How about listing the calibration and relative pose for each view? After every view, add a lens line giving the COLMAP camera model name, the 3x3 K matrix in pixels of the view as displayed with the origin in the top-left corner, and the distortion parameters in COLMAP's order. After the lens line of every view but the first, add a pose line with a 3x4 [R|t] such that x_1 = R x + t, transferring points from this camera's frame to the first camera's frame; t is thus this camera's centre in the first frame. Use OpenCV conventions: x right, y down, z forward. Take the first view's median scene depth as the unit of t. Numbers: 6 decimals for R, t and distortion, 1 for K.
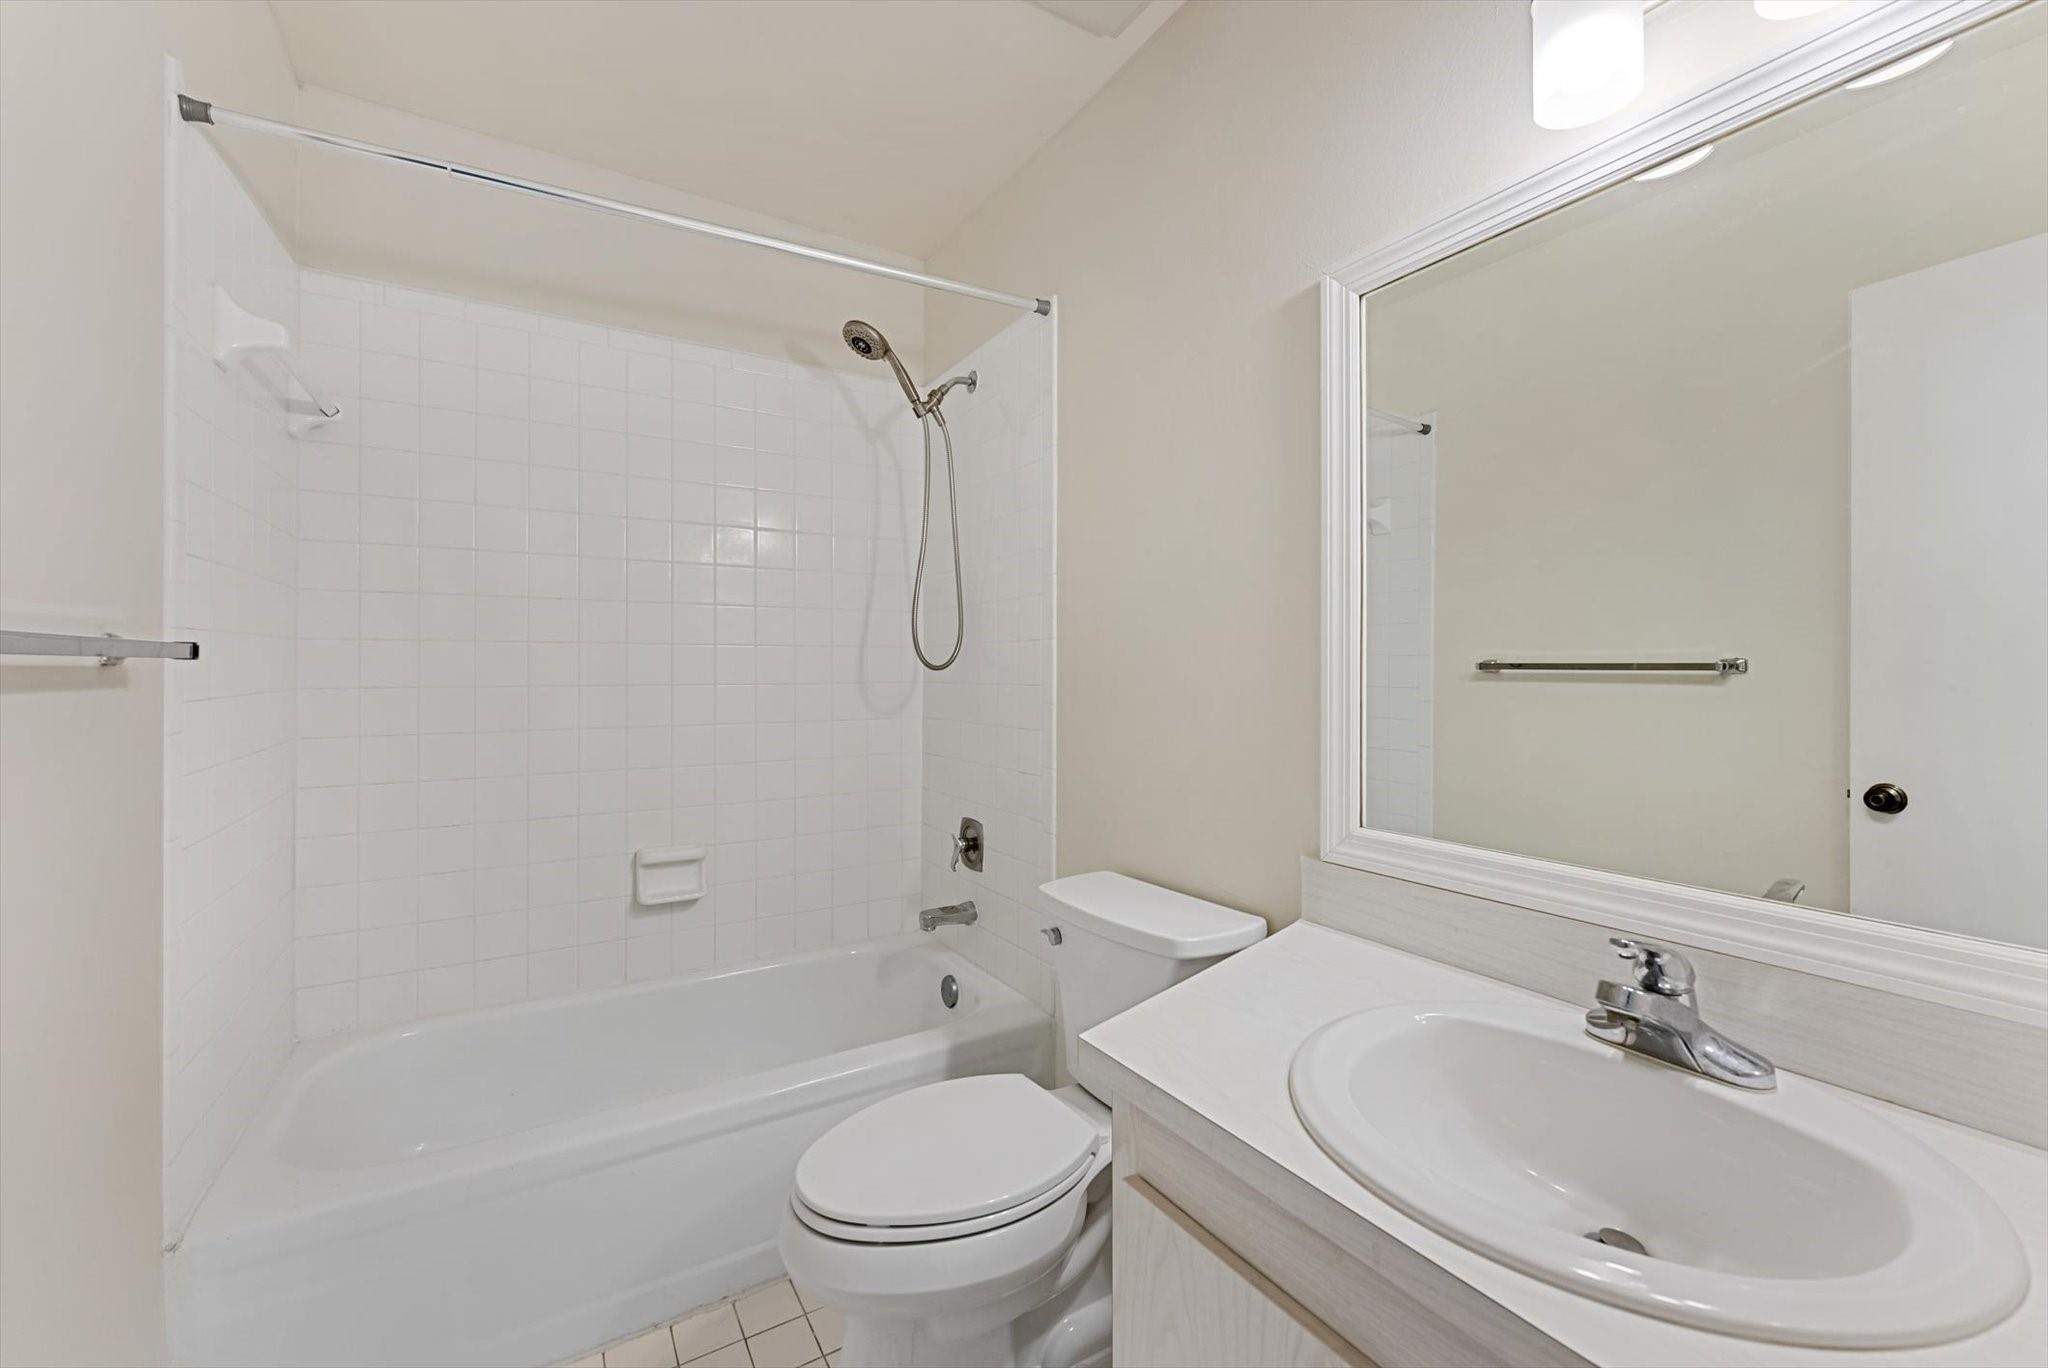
lens RADIAL K [[834.4, 0, 1026.1], [0, 834.4, 659.7], [0, 0, 1]] dist [0.001189, -0.000273]
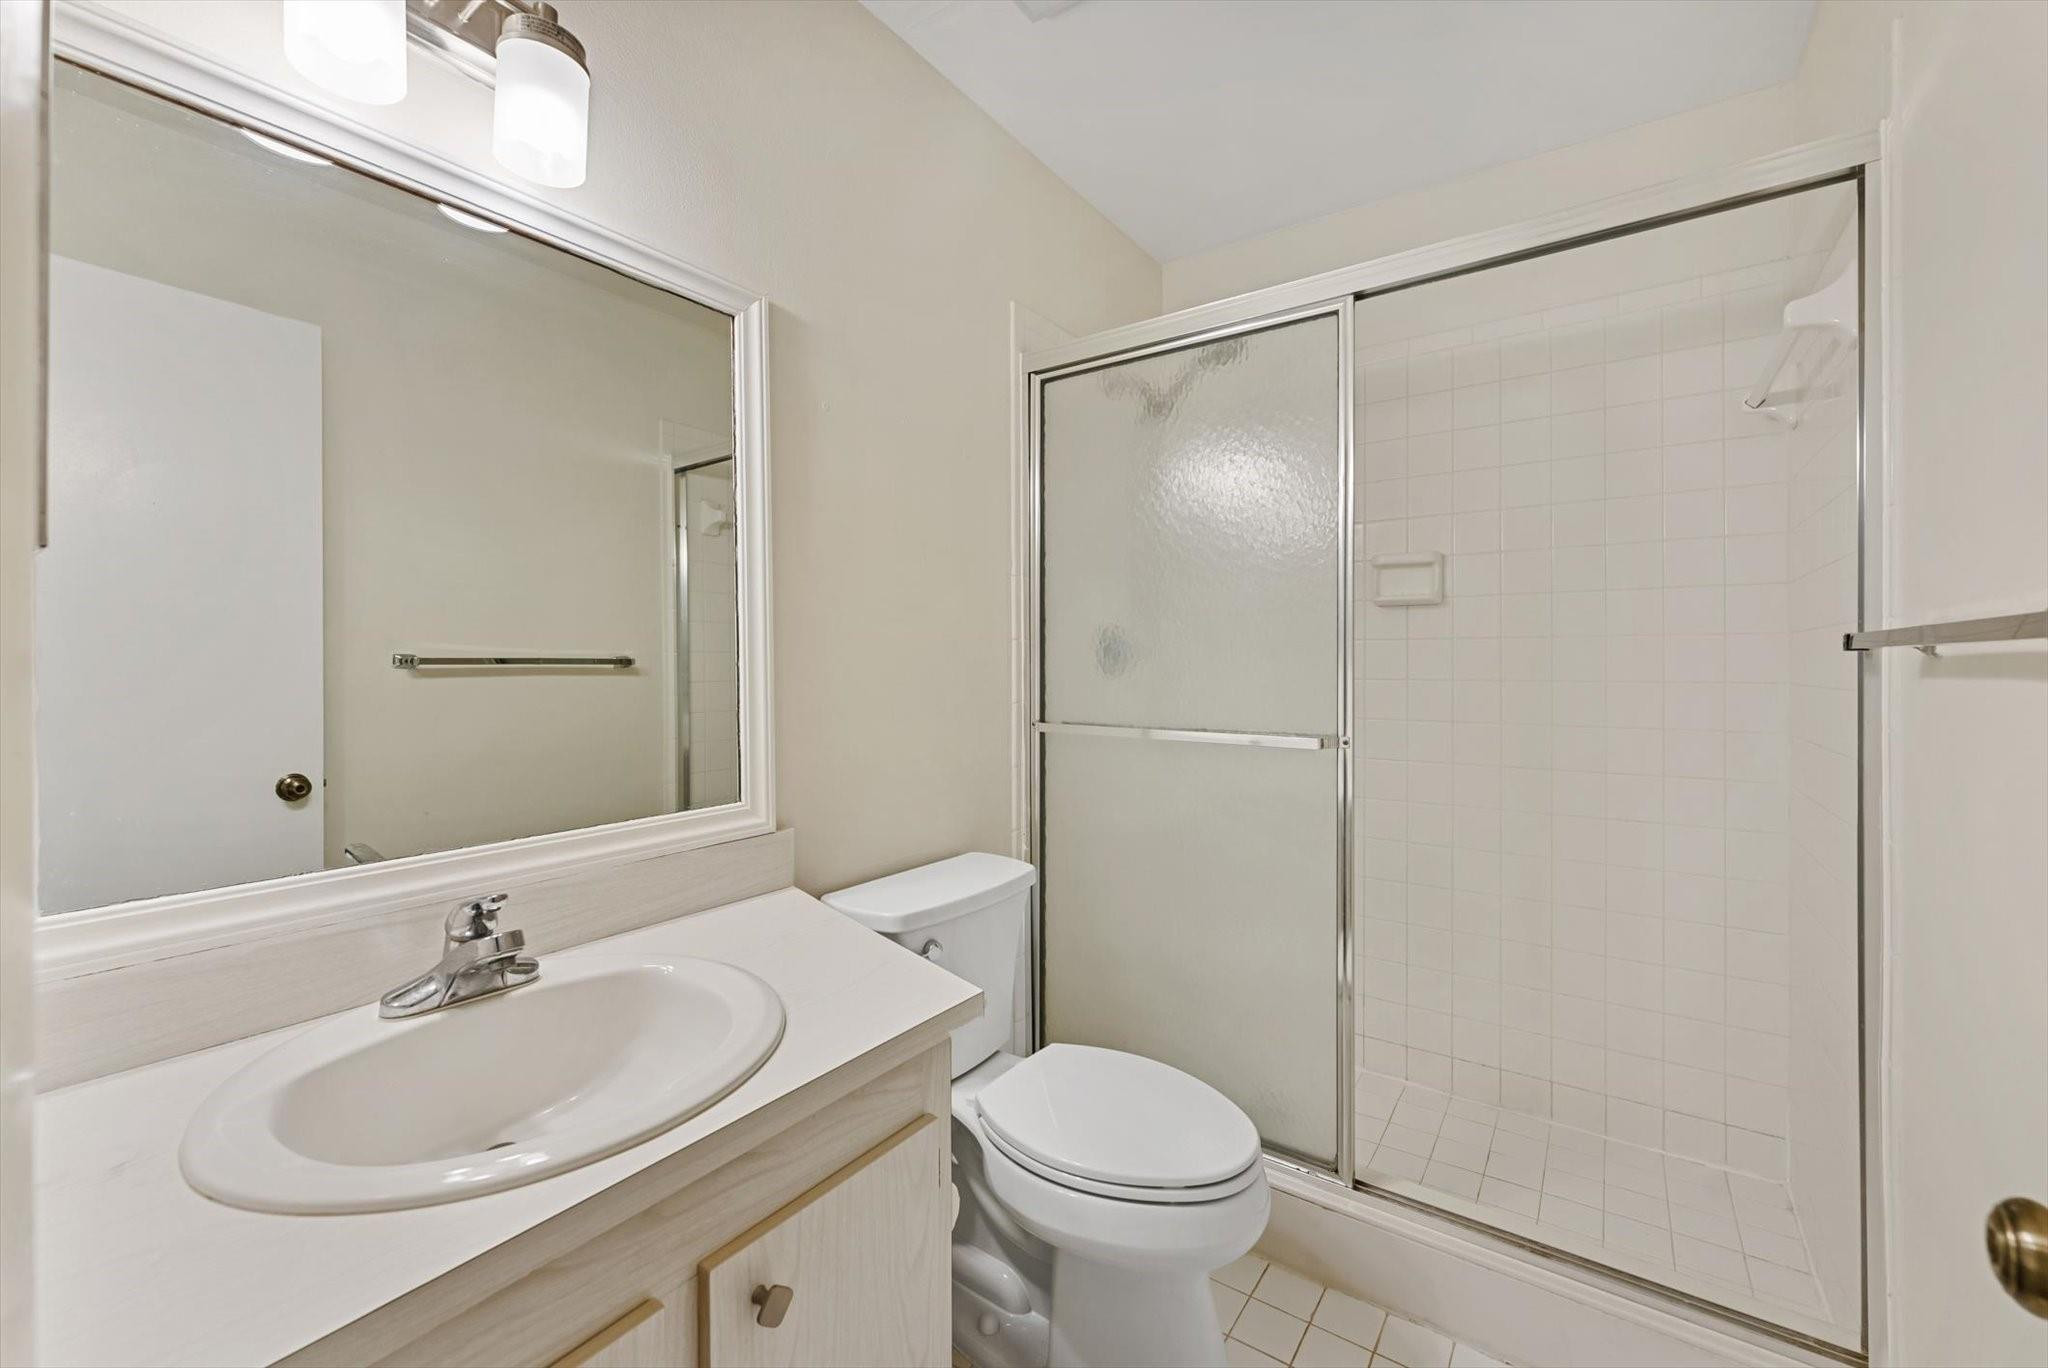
lens RADIAL K [[834.4, 0, 1026.1], [0, 834.4, 659.7], [0, 0, 1]] dist [0.001189, -0.000273]
pose [[-0.384327, -0.000711, 0.923197, -0.638943], [-0.002796, 0.999996, -0.000394, 0.004261], [-0.923193, -0.002733, -0.384327, 0.761124]]
